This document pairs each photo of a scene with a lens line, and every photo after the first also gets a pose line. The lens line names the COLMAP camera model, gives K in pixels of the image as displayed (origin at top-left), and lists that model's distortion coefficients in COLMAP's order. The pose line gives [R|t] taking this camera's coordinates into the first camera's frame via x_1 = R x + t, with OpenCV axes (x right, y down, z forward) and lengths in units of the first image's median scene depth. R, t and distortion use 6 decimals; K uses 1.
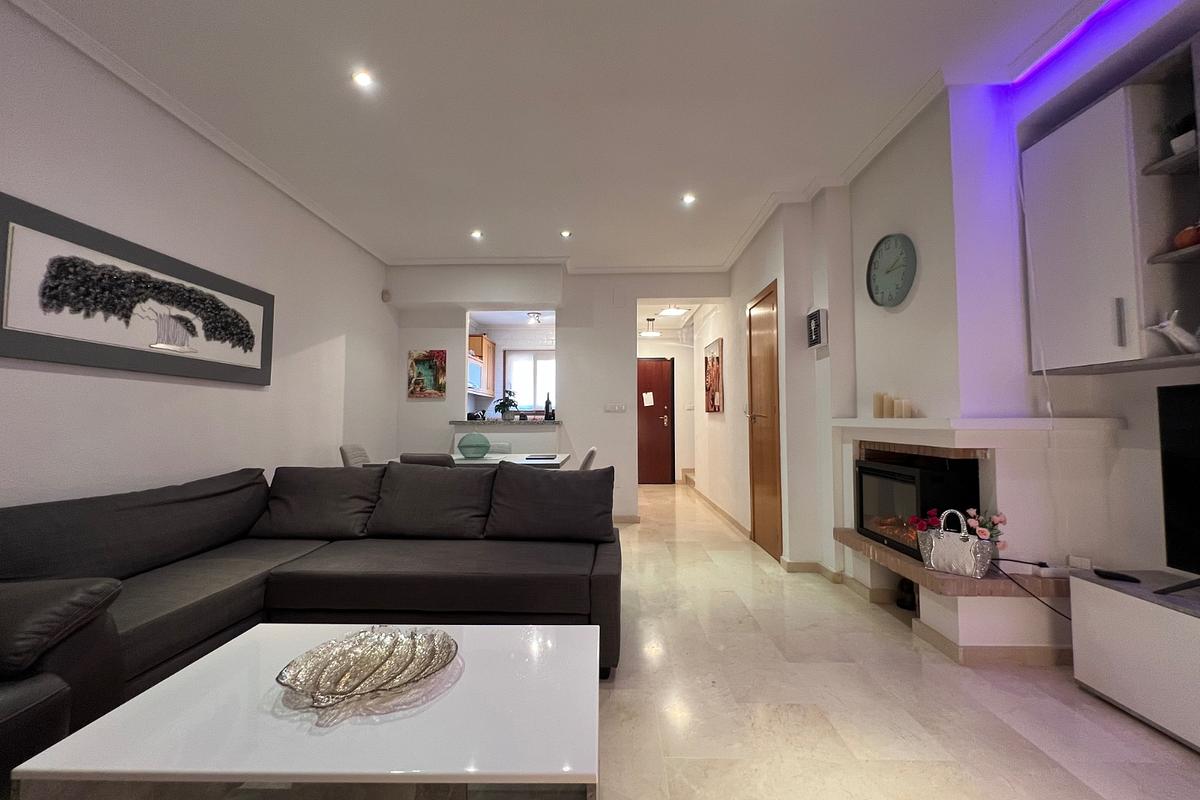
lens RADIAL K [[479.9, 0, 600.7], [0, 479.9, 398.7], [0, 0, 1]] dist [-0.003536, 0.001117]
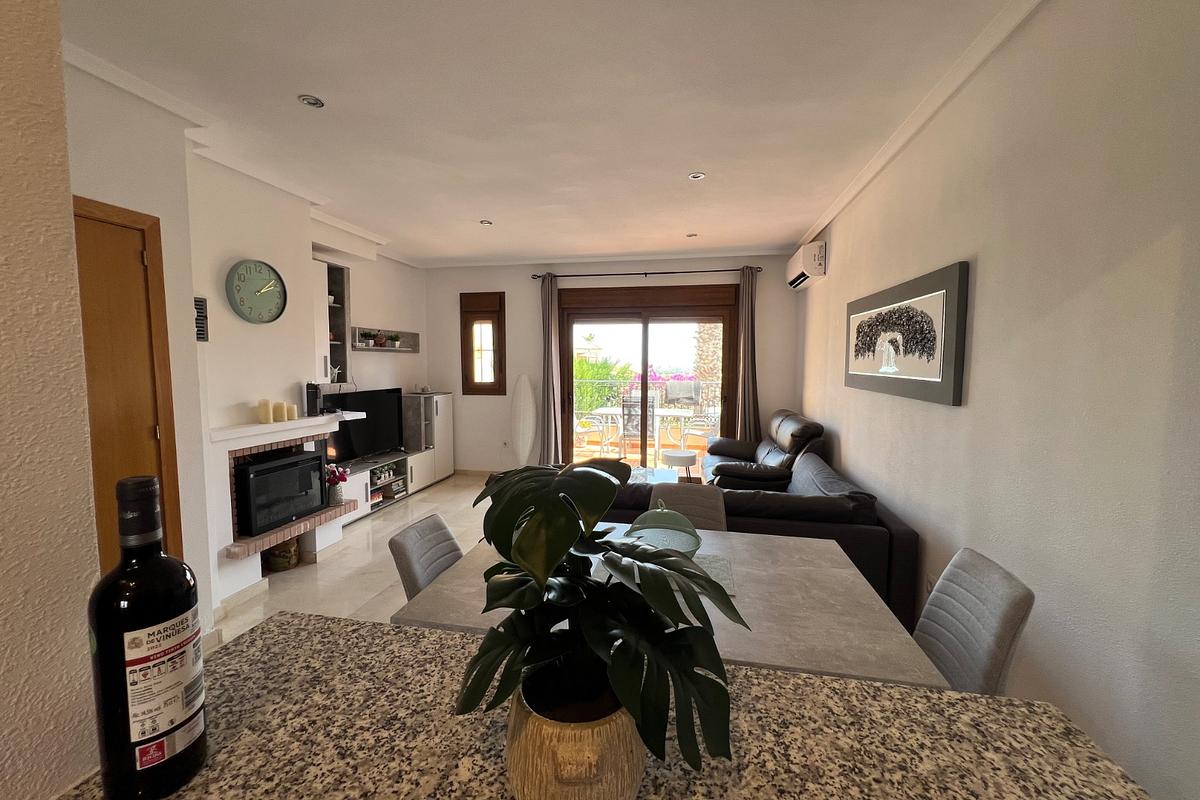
lens RADIAL K [[479.9, 0, 598.6], [0, 479.9, 398.6], [0, 0, 1]] dist [-0.003536, 0.001117]
pose [[-0.985487, -0.015733, 0.169020, -0.391570], [-0.010798, 0.999489, 0.030076, -0.060369], [-0.169407, 0.027814, -0.985154, 2.042385]]
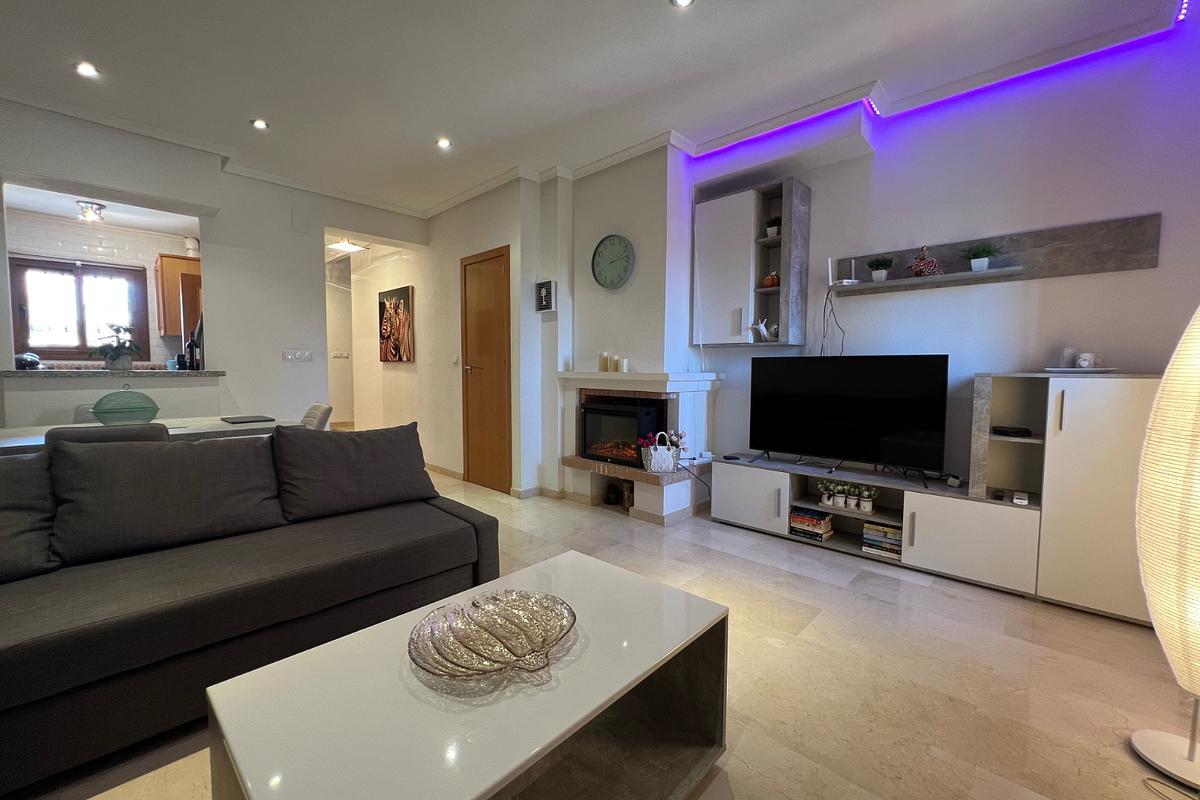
lens RADIAL K [[479.9, 0, 594.8], [0, 479.9, 398.2], [0, 0, 1]] dist [-0.003536, 0.001117]
pose [[0.675544, -0.040404, 0.736212, -0.447961], [-0.040717, 0.994929, 0.091965, -0.008678], [-0.736195, -0.092103, 0.670473, 0.103012]]
